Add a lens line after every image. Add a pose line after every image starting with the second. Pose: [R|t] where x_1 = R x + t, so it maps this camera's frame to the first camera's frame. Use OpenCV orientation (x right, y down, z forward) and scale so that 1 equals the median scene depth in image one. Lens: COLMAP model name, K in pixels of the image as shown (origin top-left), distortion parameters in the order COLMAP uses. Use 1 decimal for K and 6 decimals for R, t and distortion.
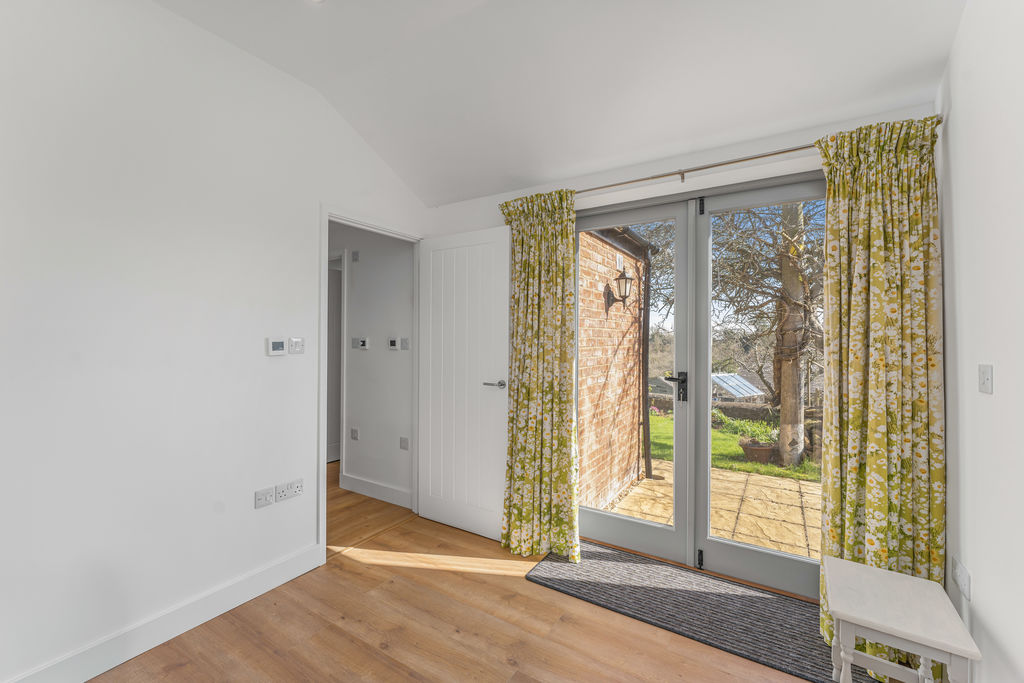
lens RADIAL K [[430.3, 0, 512.1], [0, 430.3, 338.9], [0, 0, 1]] dist [-0.000683, -0.000124]
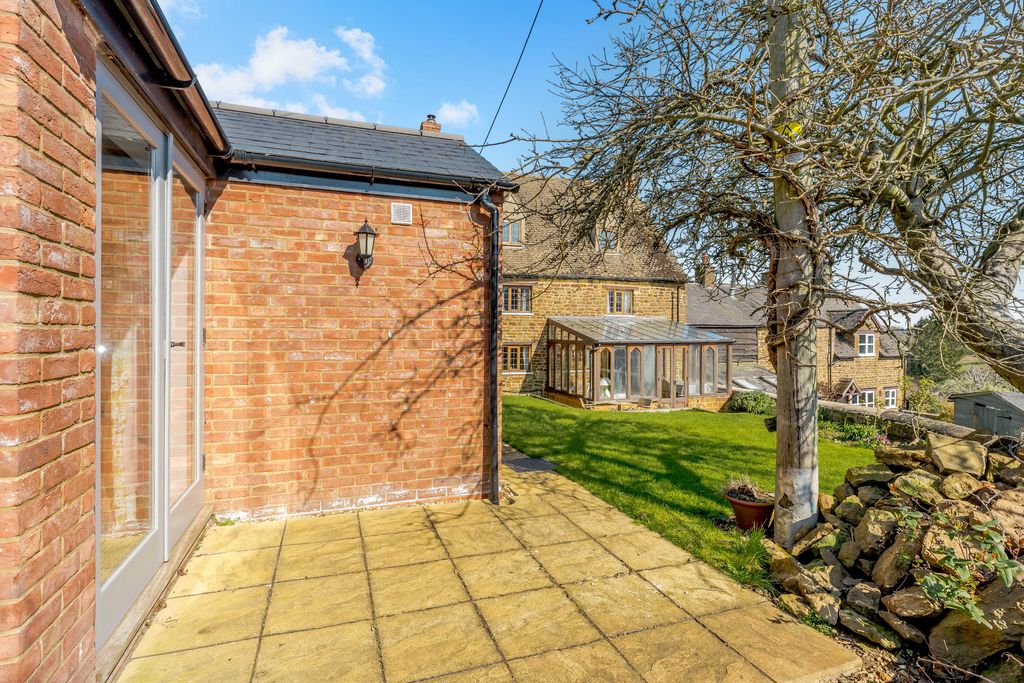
lens RADIAL K [[494.2, 0, 510.7], [0, 494.2, 338.0], [0, 0, 1]] dist [0.002508, 0.000103]
pose [[0.794311, 0.002515, -0.607506, 1.022167], [-0.003832, 0.999992, -0.000870, 0.054961], [0.607499, 0.003019, 0.794315, 0.419061]]
